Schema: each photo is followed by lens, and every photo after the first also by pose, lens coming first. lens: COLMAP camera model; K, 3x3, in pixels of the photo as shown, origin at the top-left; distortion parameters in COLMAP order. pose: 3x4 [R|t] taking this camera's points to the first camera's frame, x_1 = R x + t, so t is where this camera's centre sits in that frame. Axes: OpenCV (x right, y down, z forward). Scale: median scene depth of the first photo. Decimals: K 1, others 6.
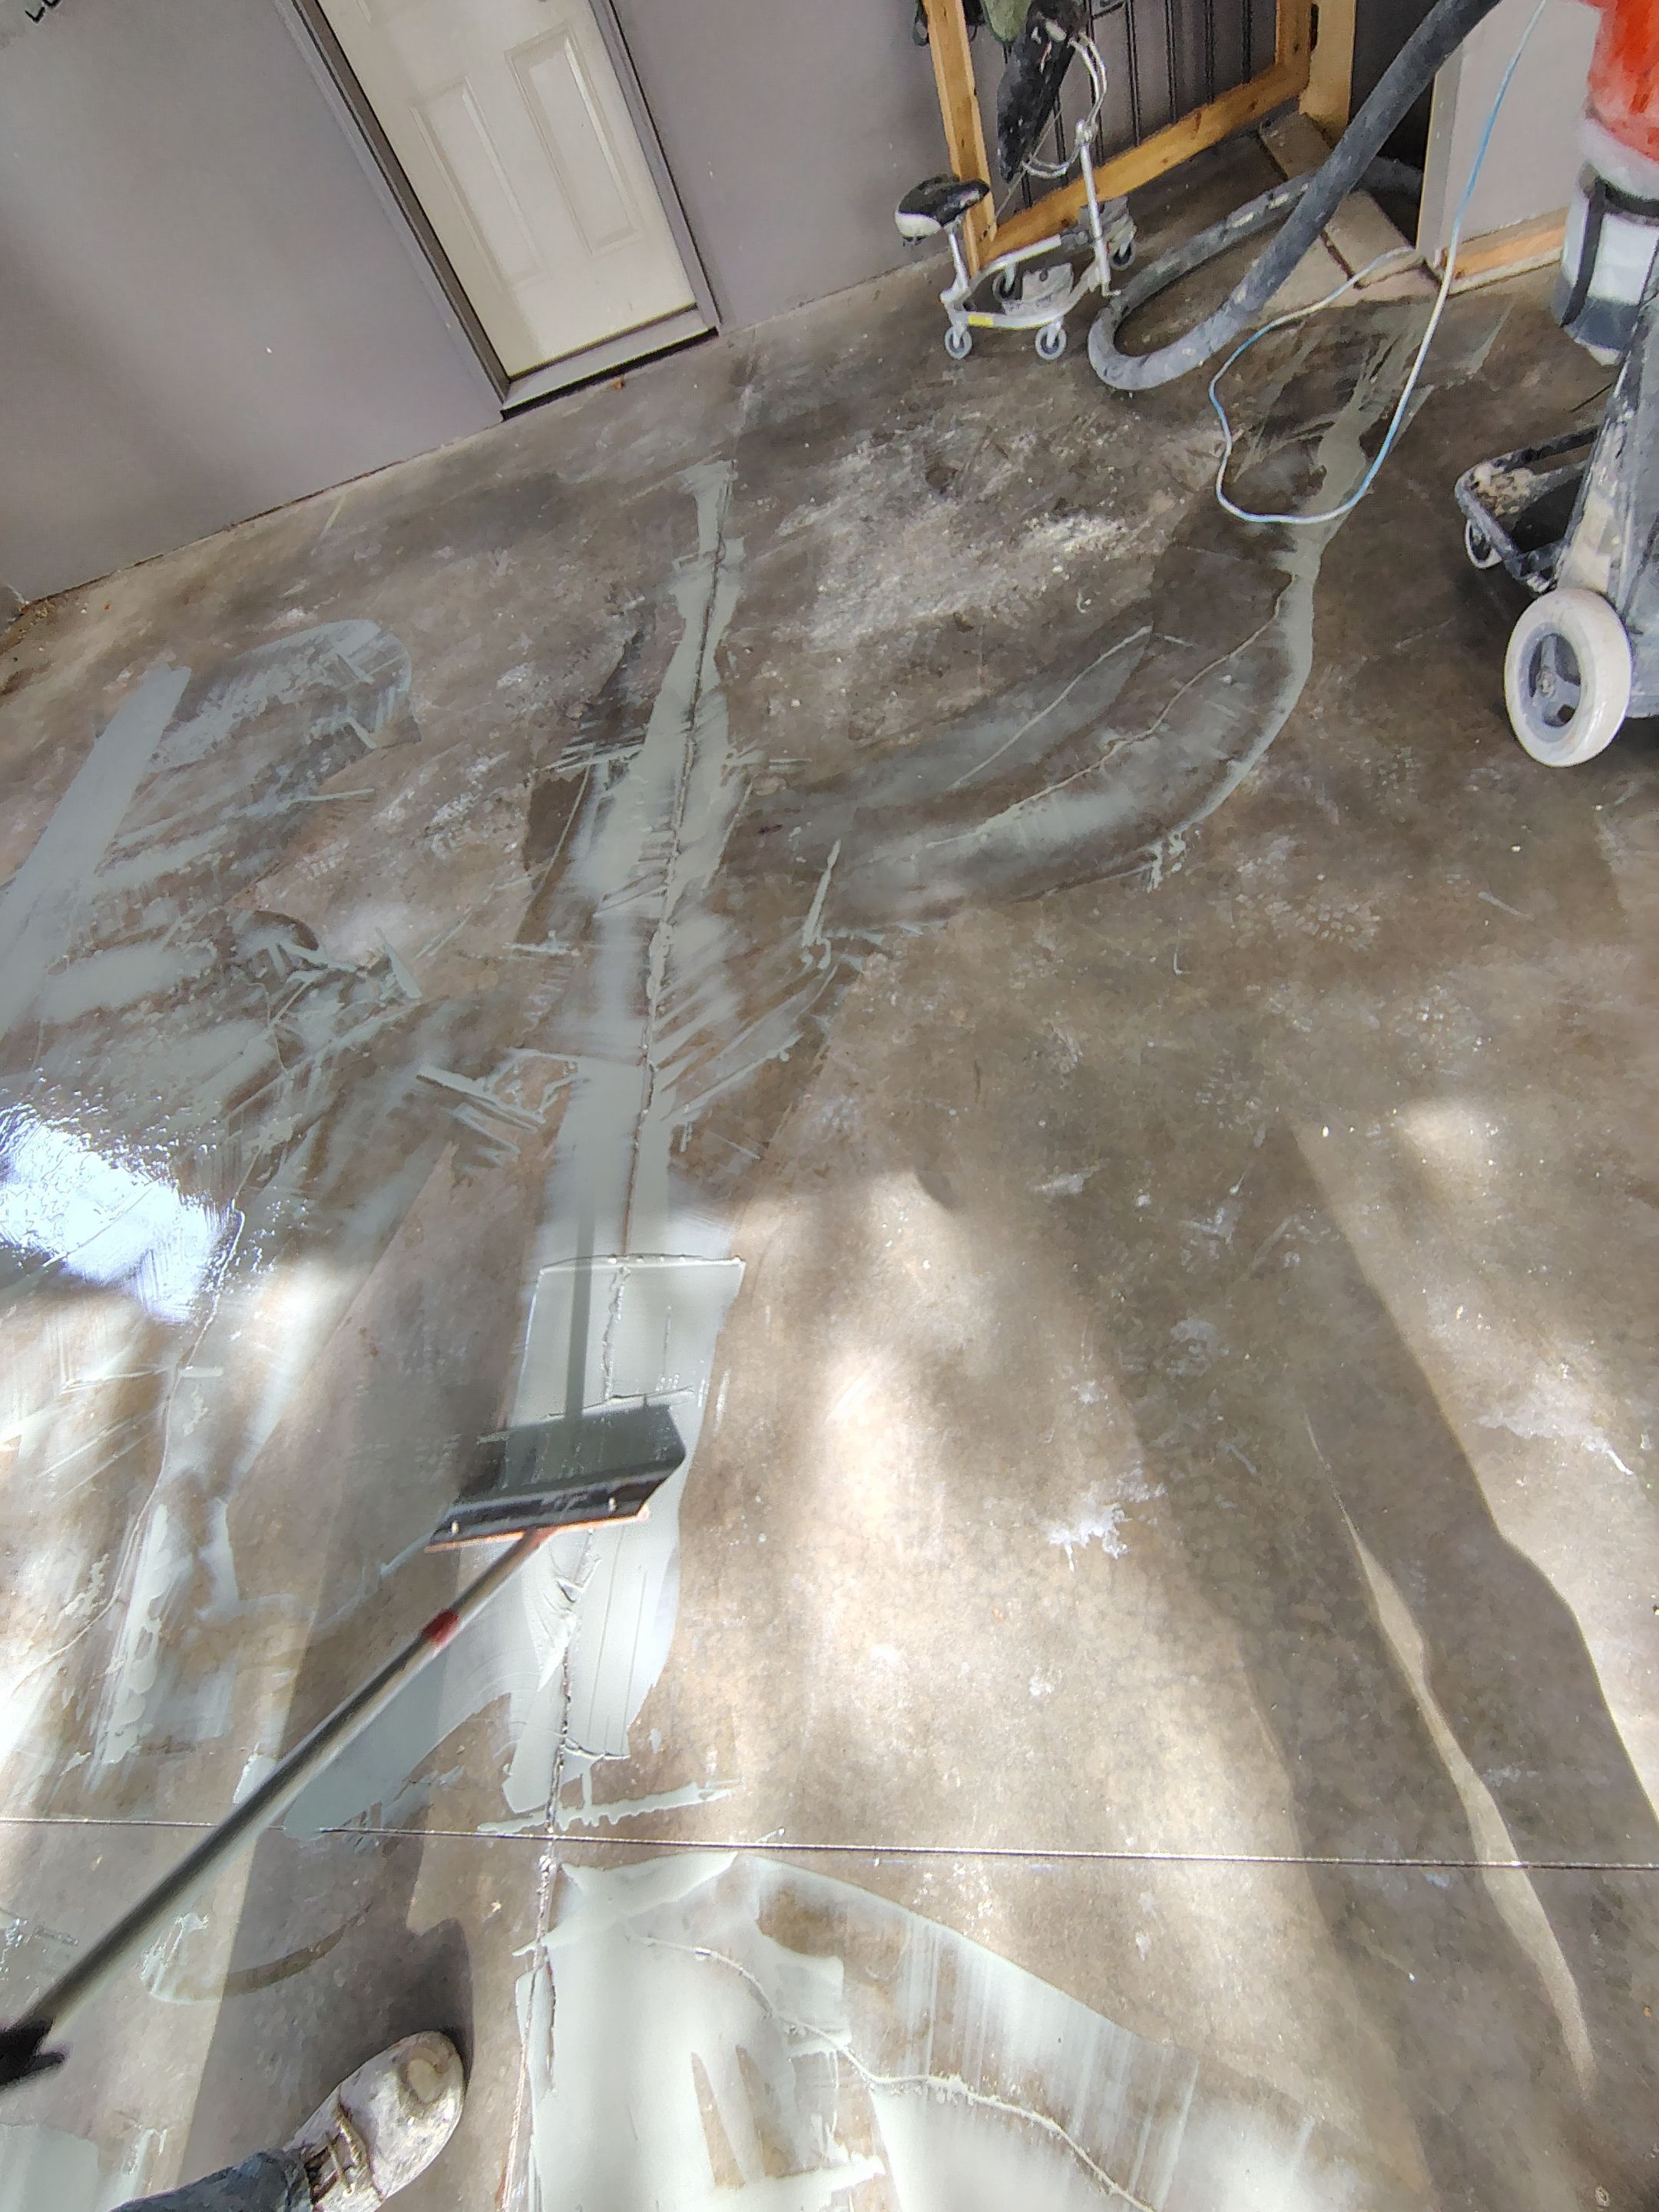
lens RADIAL K [[1028.5, 0, 820.3], [0, 1028.5, 1092.0], [0, 0, 1]] dist [-0.007033, 0.001818]
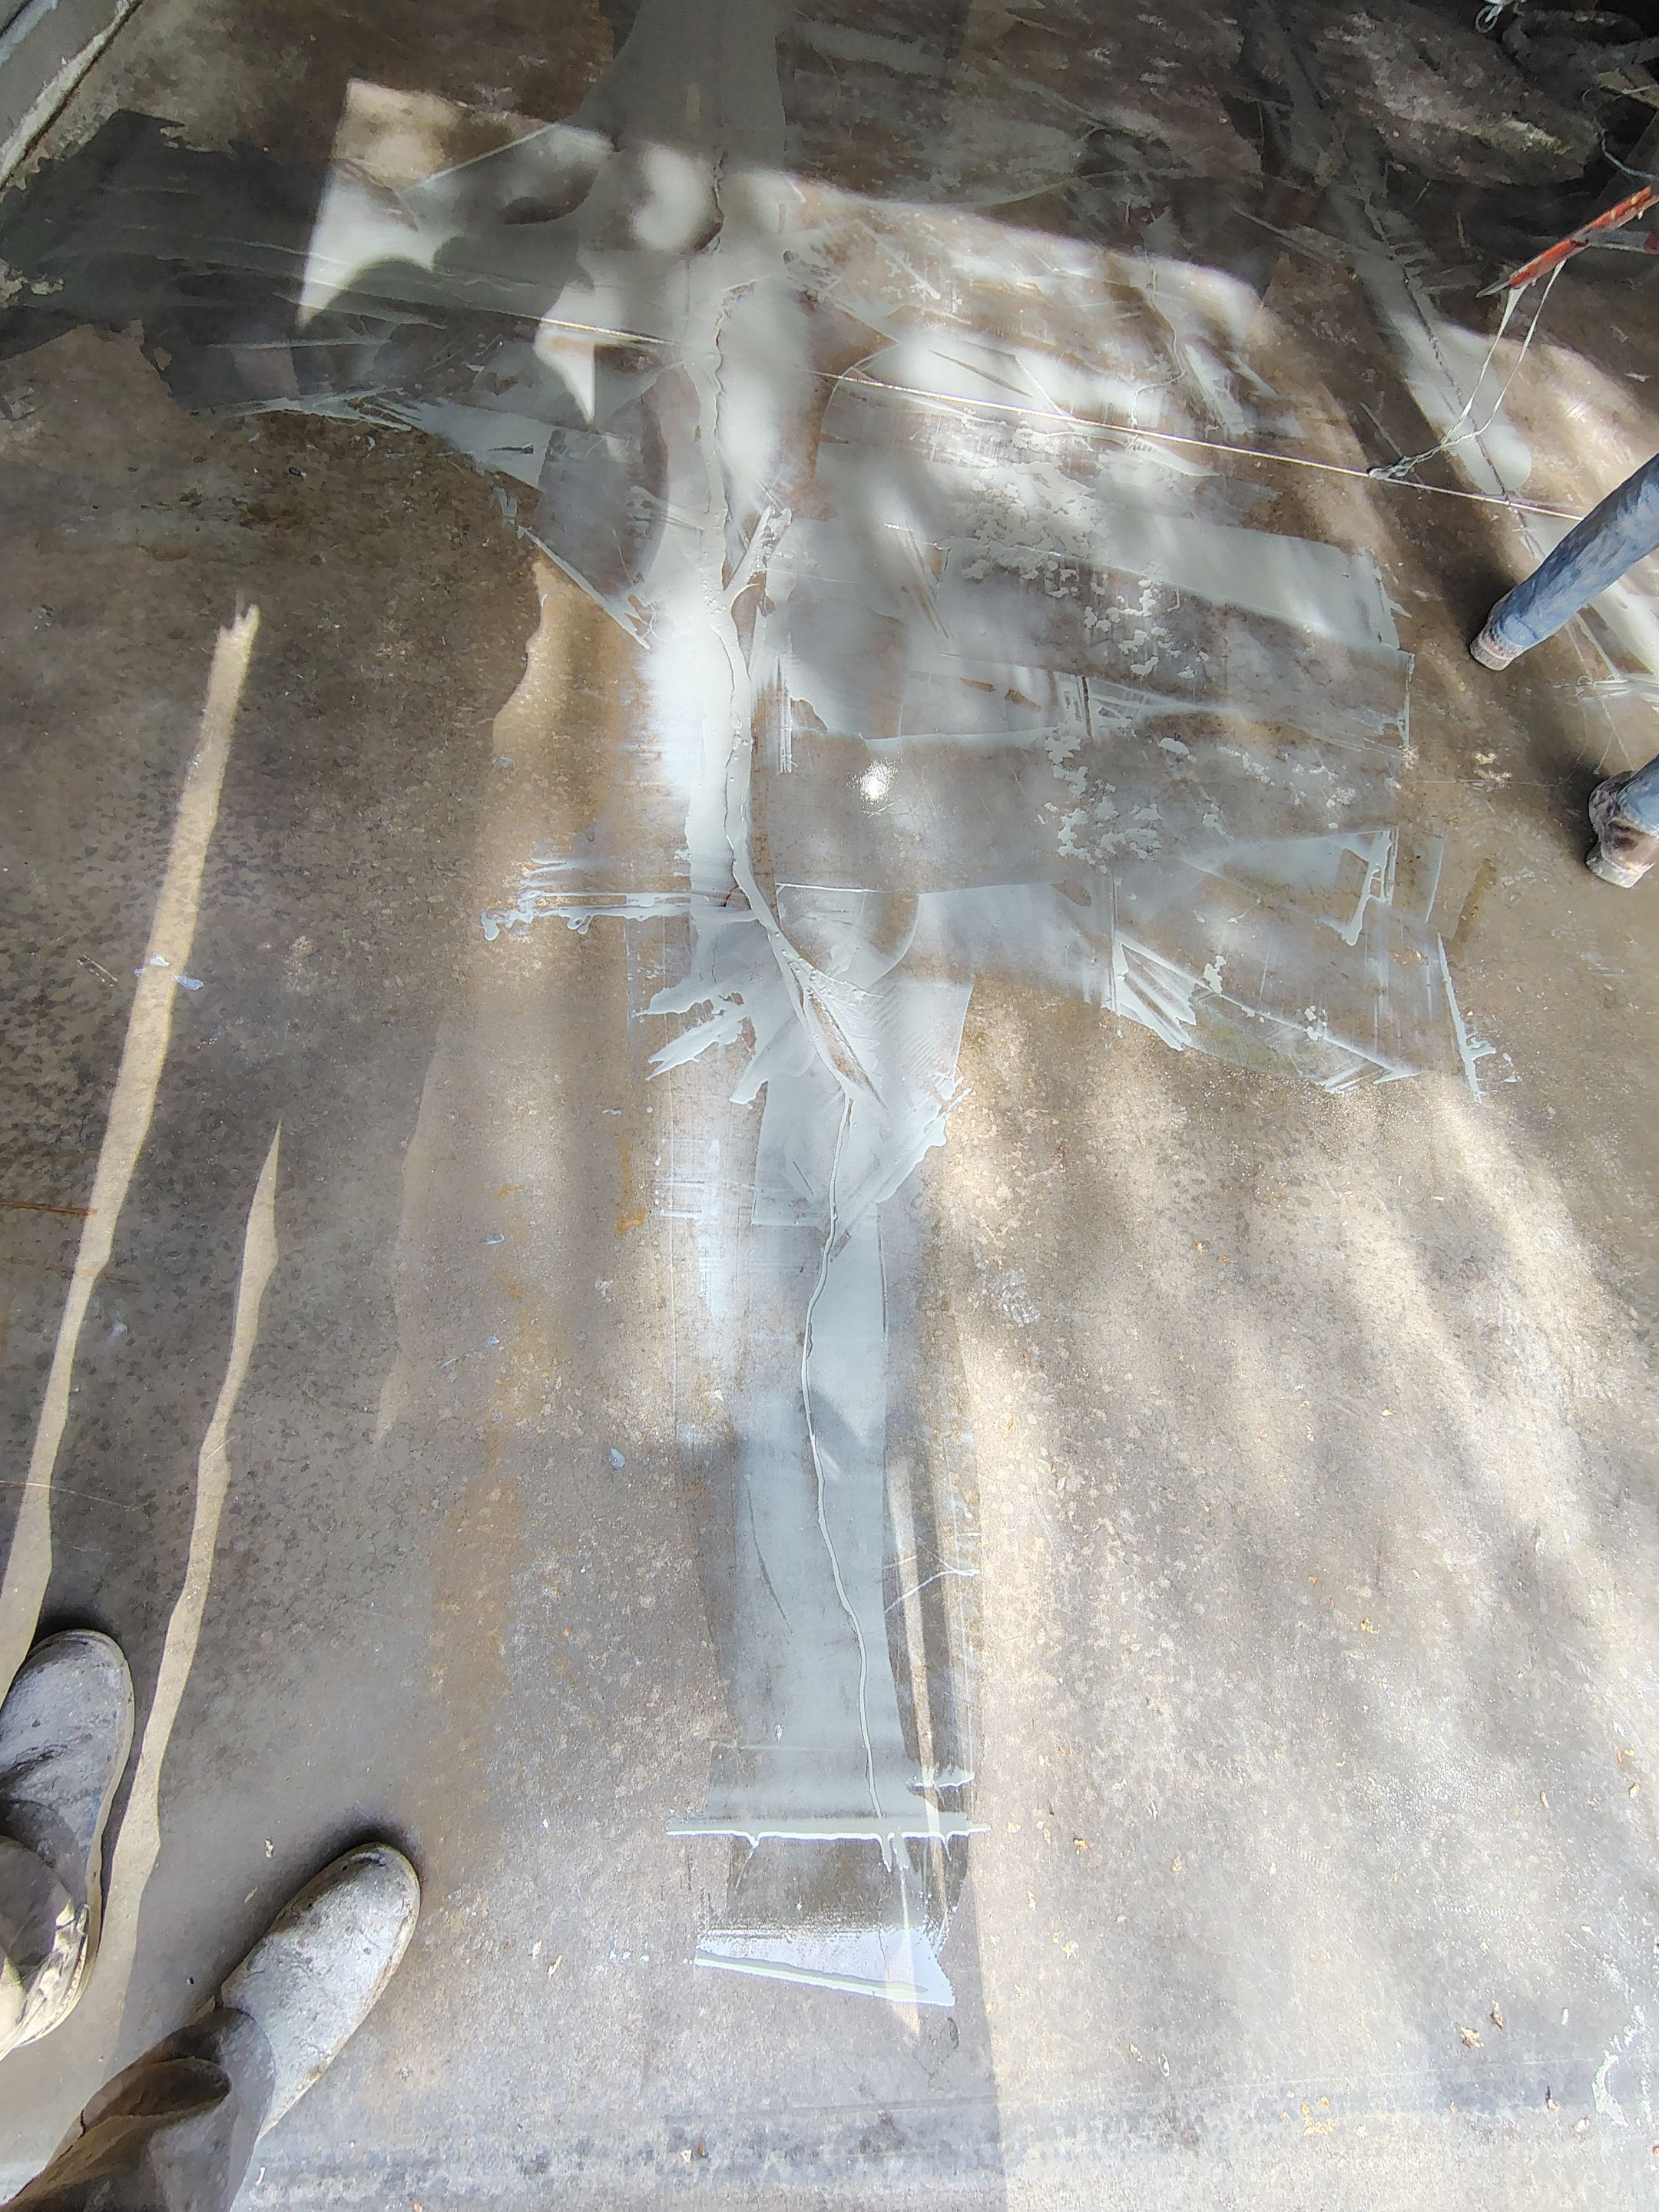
lens RADIAL K [[1028.5, 0, 819.4], [0, 1028.5, 1088.0], [0, 0, 1]] dist [-0.007033, 0.001818]
pose [[0.881222, 0.205837, 0.425533, -1.189872], [-0.257649, 0.963892, 0.067306, 1.165355], [-0.396314, -0.168950, 0.902436, -0.290684]]
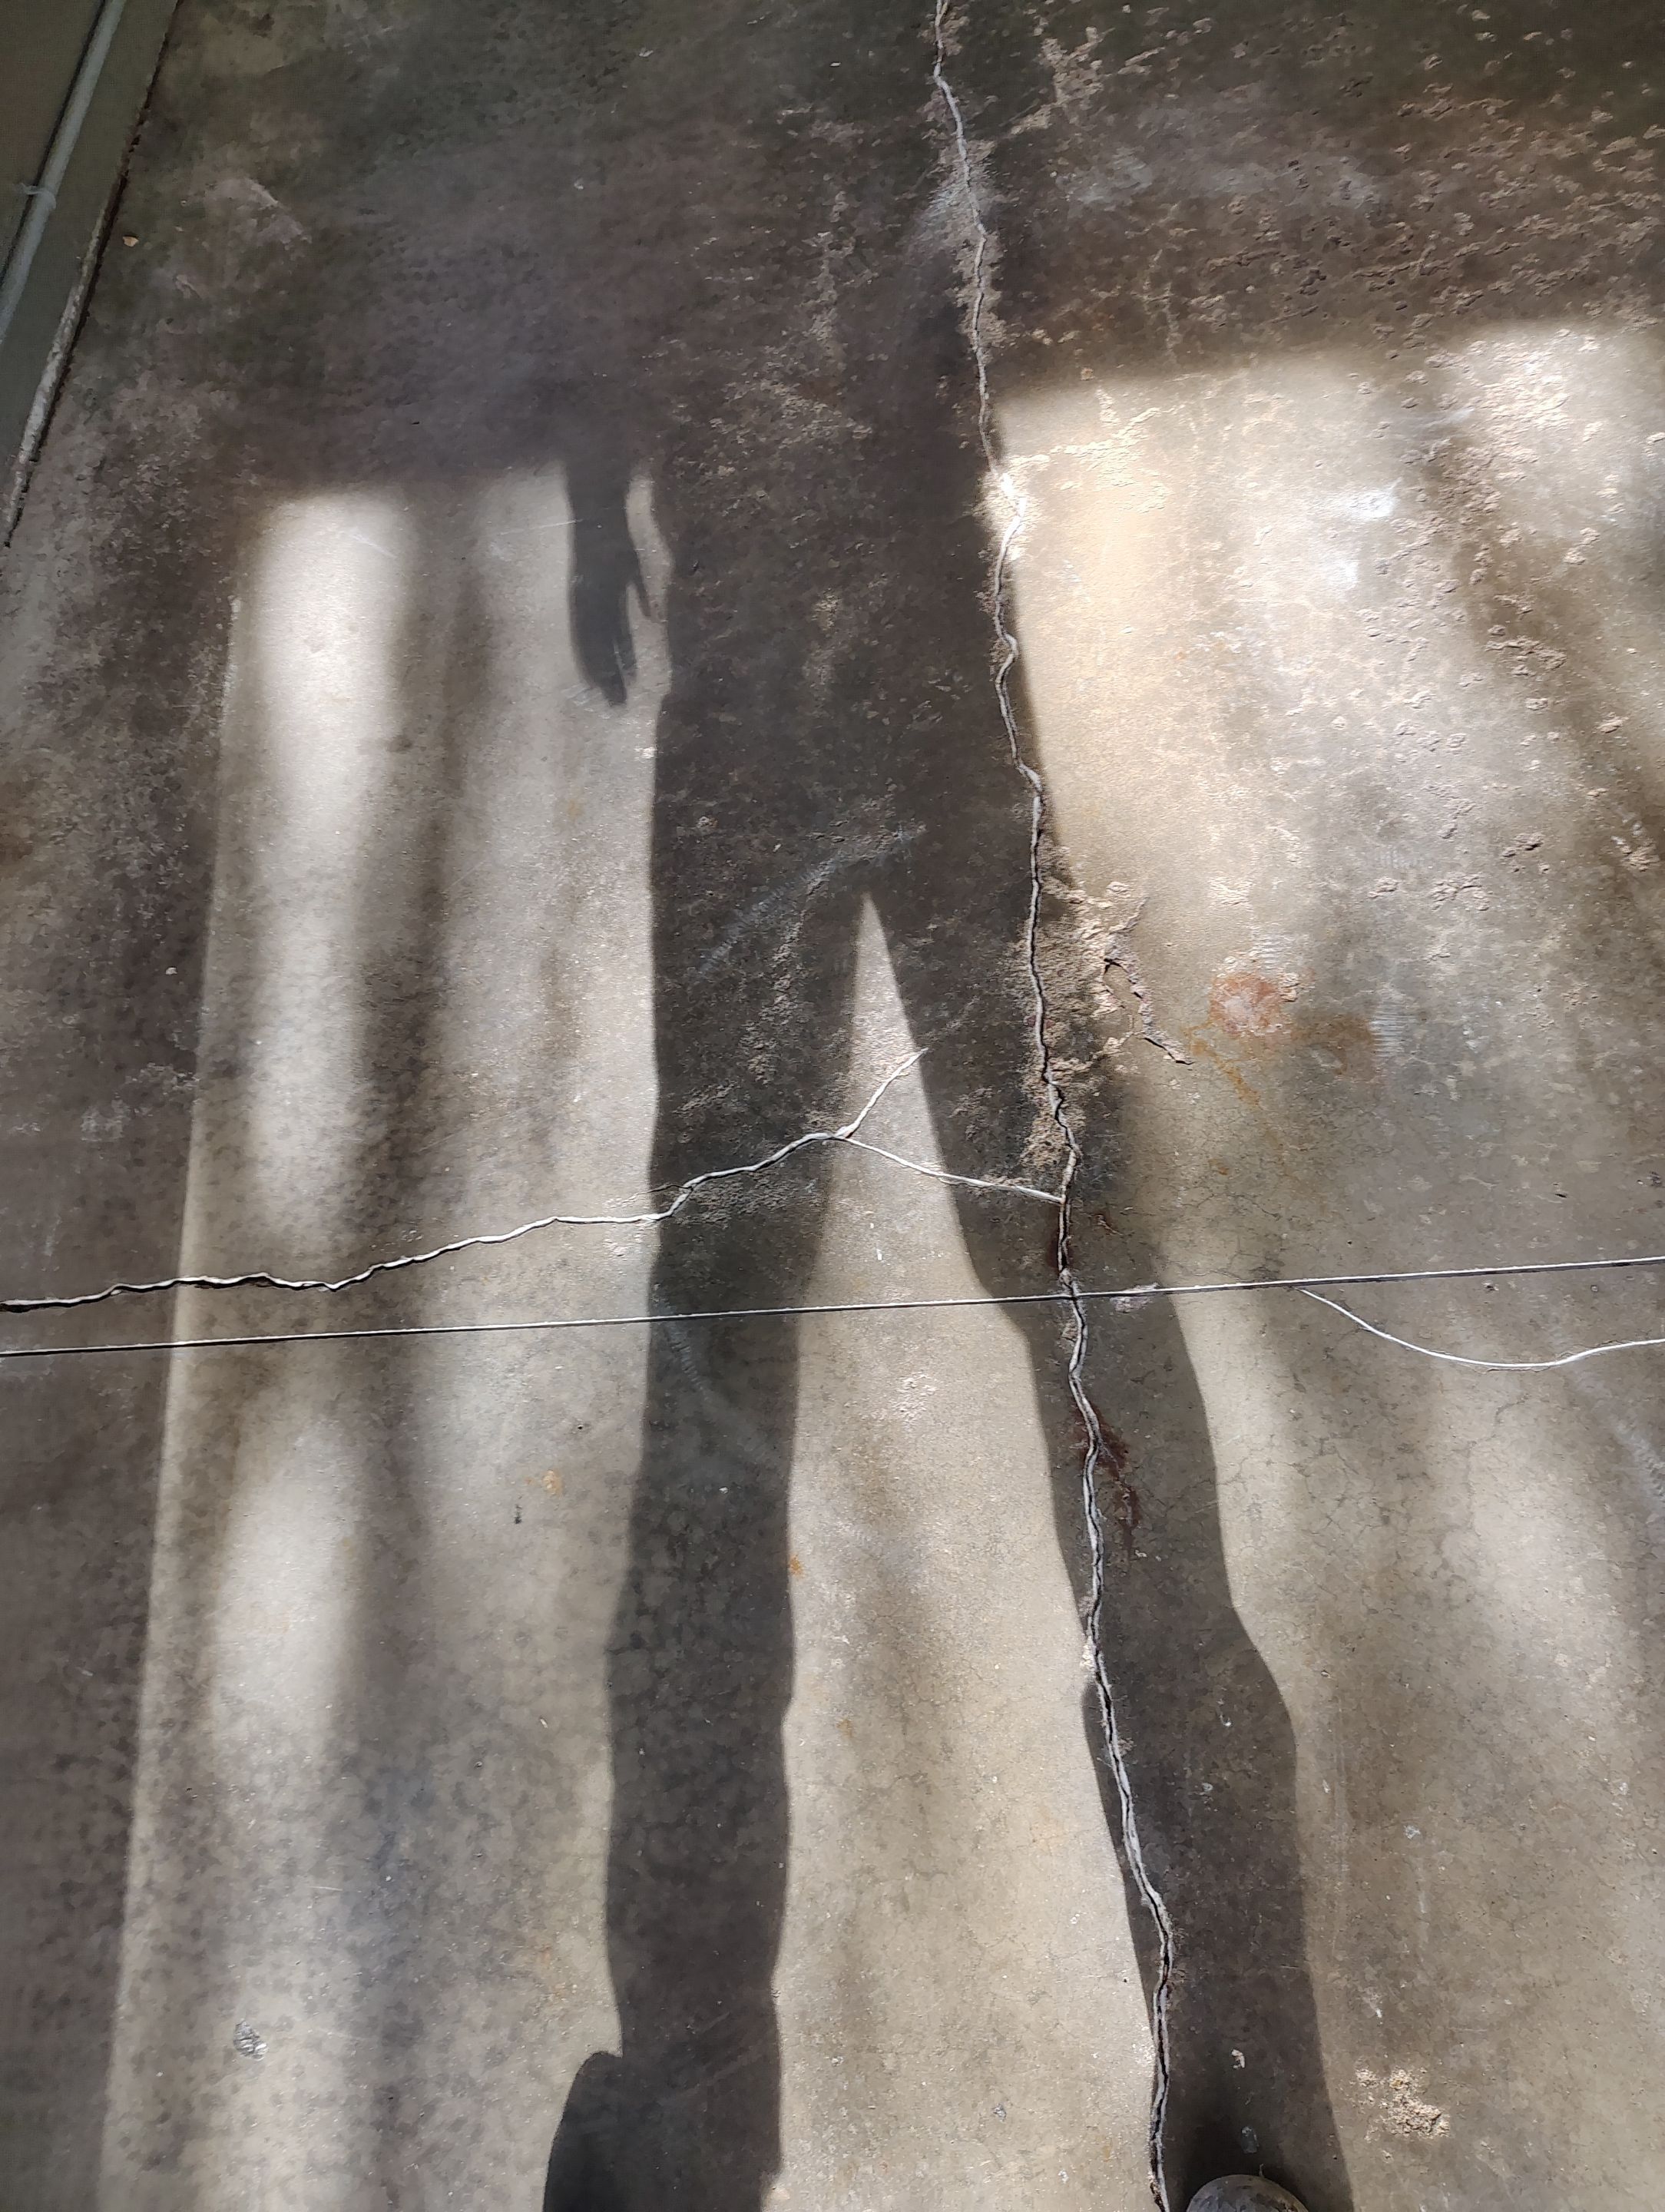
lens RADIAL K [[1519.2, 0, 851.8], [0, 1519.2, 1097.2], [0, 0, 1]] dist [0.042990, -0.045272]
pose [[0.992406, 0.045740, 0.114189, -1.168122], [-0.062346, 0.987262, 0.146375, 0.383220], [-0.106039, -0.152383, 0.982616, 0.177124]]
